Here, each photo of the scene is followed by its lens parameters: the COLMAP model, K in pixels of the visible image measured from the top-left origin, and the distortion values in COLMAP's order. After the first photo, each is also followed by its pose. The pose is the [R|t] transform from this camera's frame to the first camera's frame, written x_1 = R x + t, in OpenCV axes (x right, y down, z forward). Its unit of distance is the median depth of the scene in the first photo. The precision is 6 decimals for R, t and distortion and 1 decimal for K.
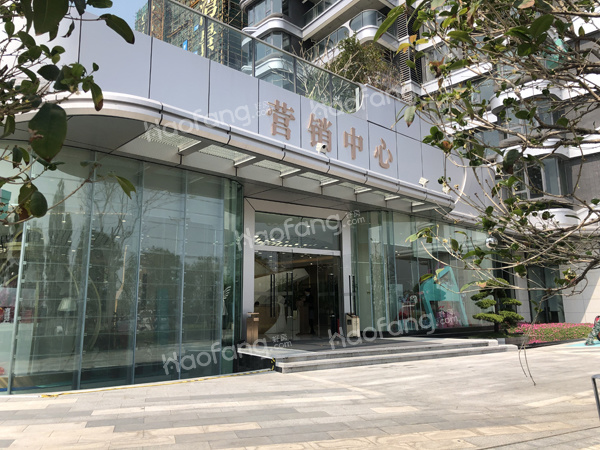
lens RADIAL K [[483.0, 0, 300.0], [0, 483.0, 225.0], [0, 0, 1]] dist [0.038428, -0.005661]
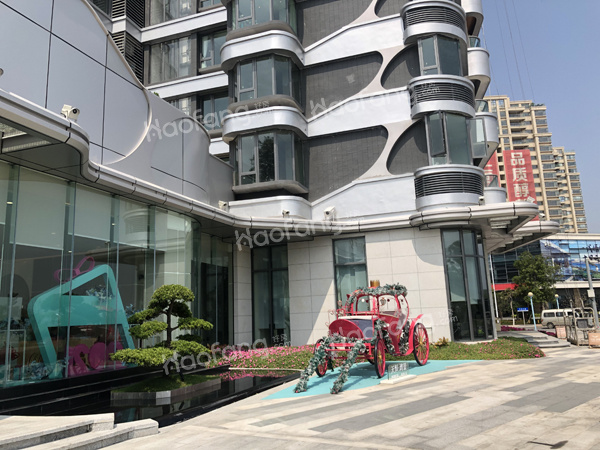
lens RADIAL K [[483.0, 0, 300.0], [0, 483.0, 225.0], [0, 0, 1]] dist [0.038428, -0.005661]
pose [[0.901827, 0.051090, 0.429067, 0.215883], [-0.039221, 0.998565, -0.036466, 0.039249], [-0.430314, 0.016057, 0.902536, 0.302846]]
